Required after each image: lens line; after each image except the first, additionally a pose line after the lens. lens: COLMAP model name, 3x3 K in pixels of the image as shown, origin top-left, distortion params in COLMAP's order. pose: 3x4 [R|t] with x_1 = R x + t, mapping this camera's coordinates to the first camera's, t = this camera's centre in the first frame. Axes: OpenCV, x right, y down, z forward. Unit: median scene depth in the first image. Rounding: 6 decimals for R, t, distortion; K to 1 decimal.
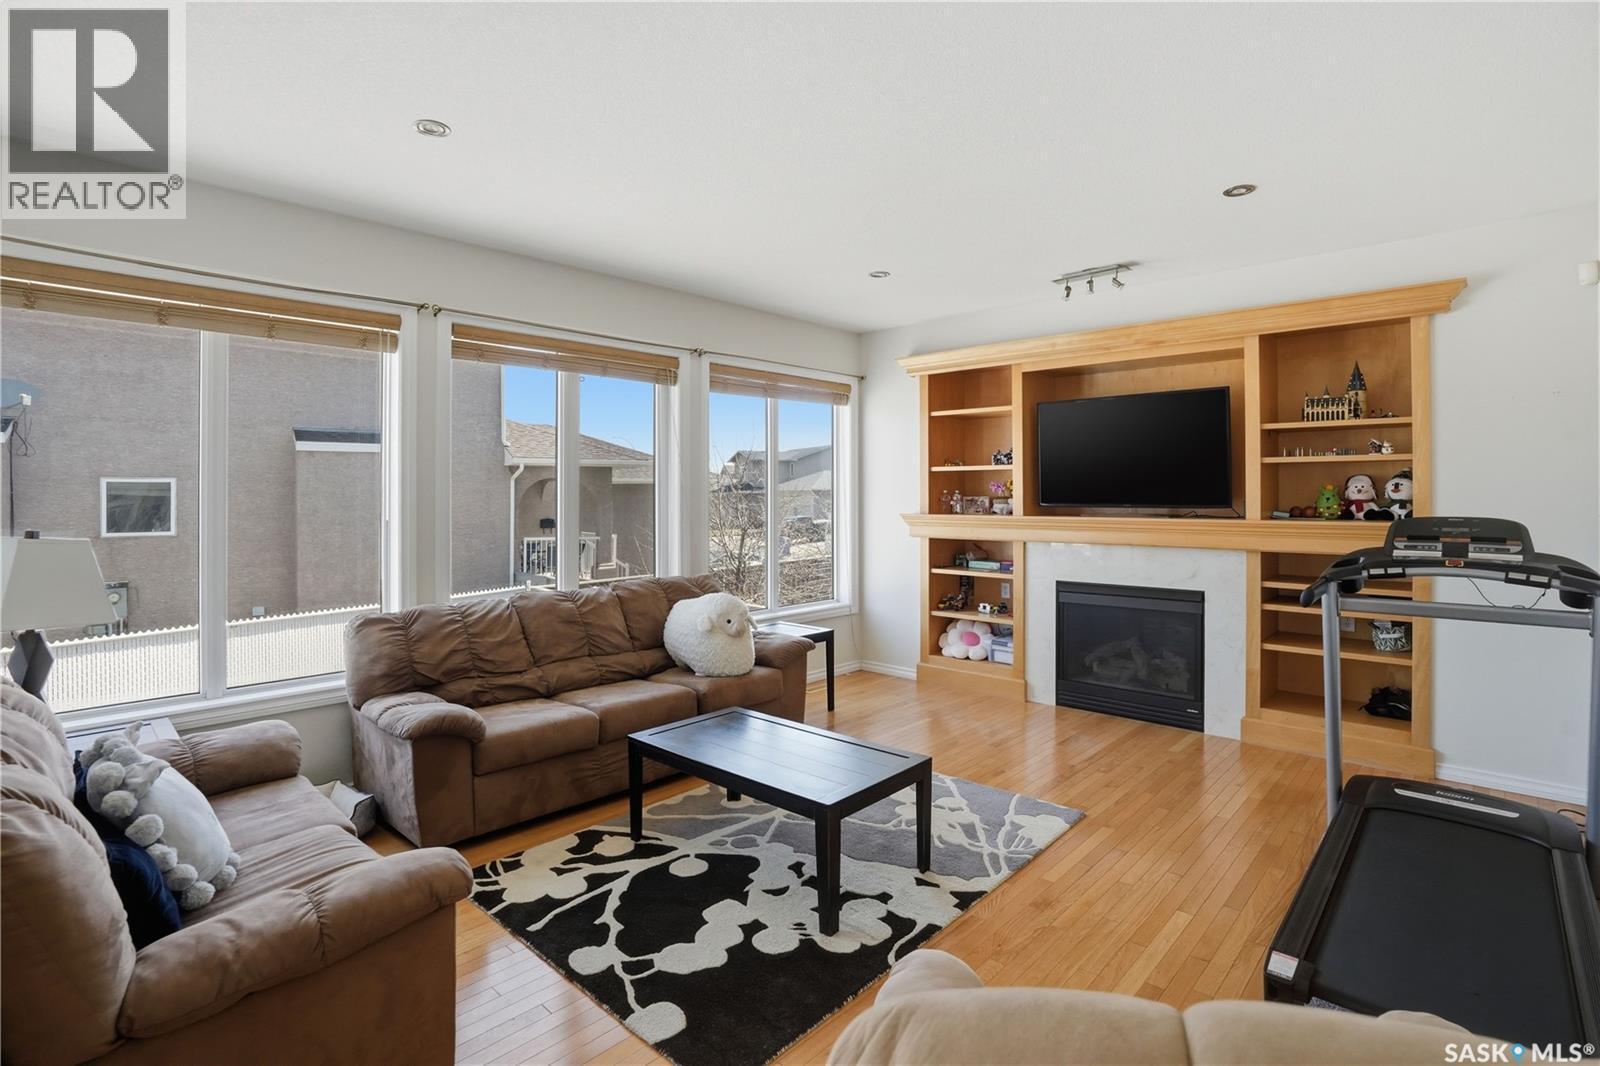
lens RADIAL K [[770.3, 0, 799.1], [0, 770.3, 509.8], [0, 0, 1]] dist [-0.043994, 0.000385]
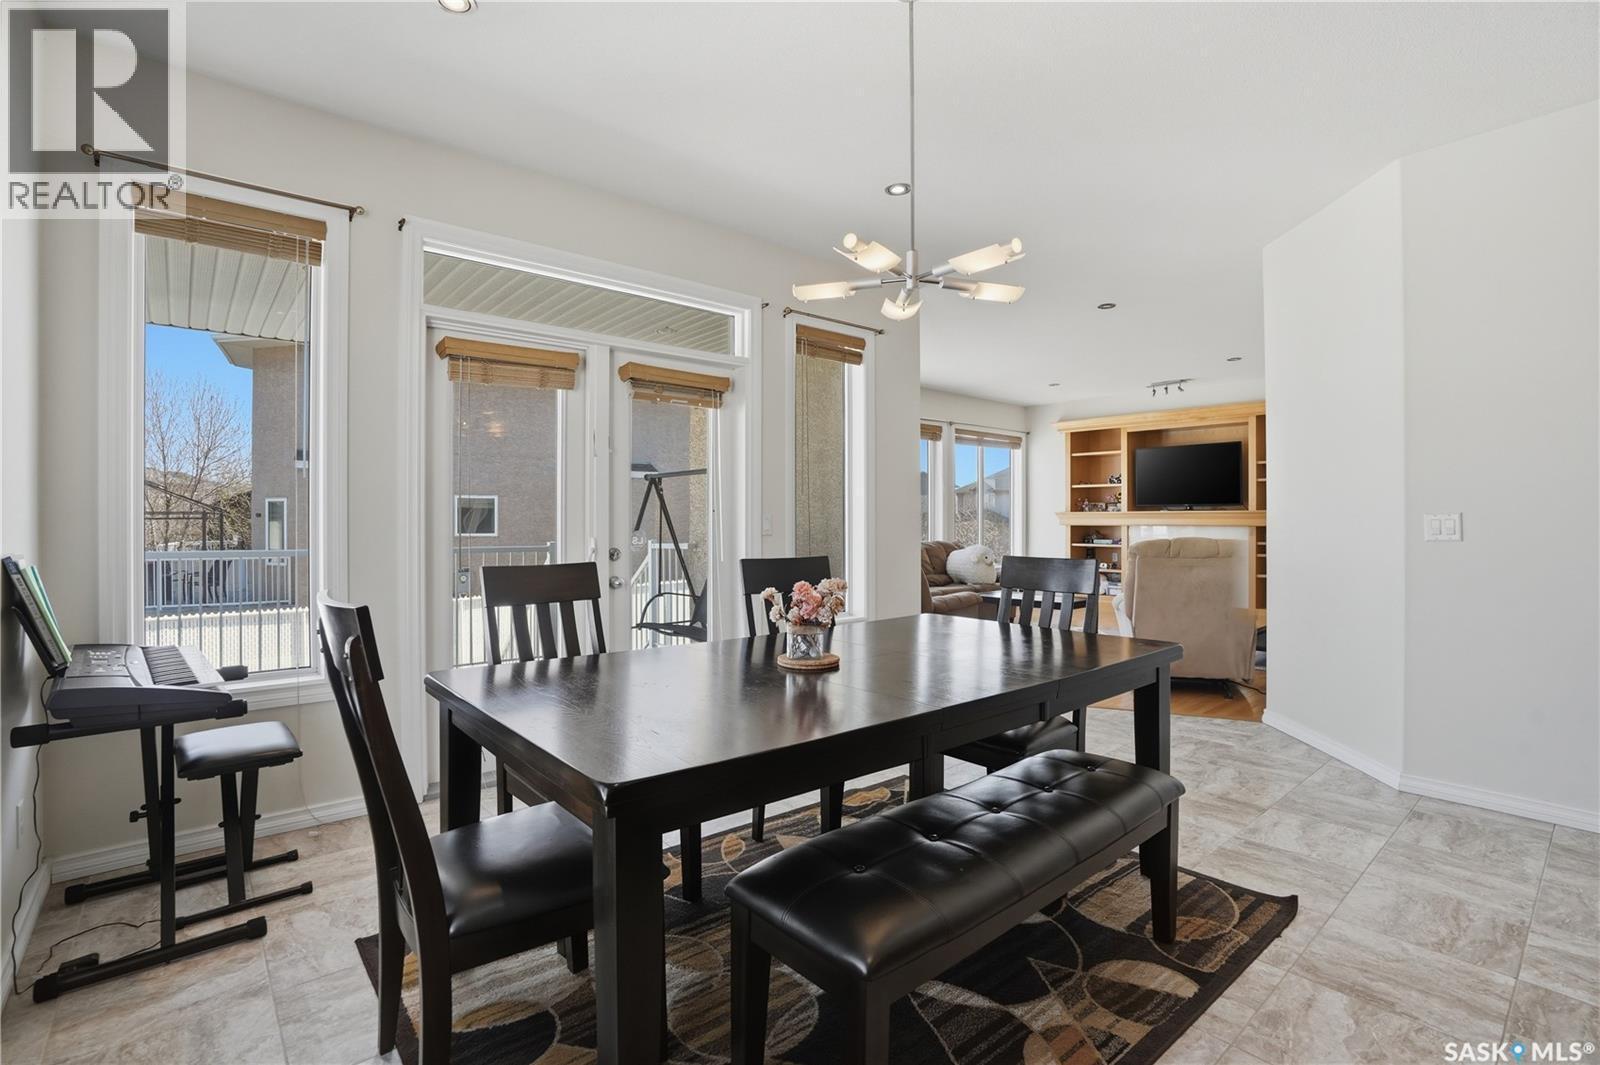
lens RADIAL K [[742.3, 0, 800.0], [0, 742.3, 532.5], [0, 0, 1]] dist [-0.045055, 0.000123]
pose [[0.995363, 0.005629, -0.096026, -0.305473], [-0.005916, 0.999979, -0.002712, 0.065363], [0.096009, 0.003267, 0.995375, -0.790704]]
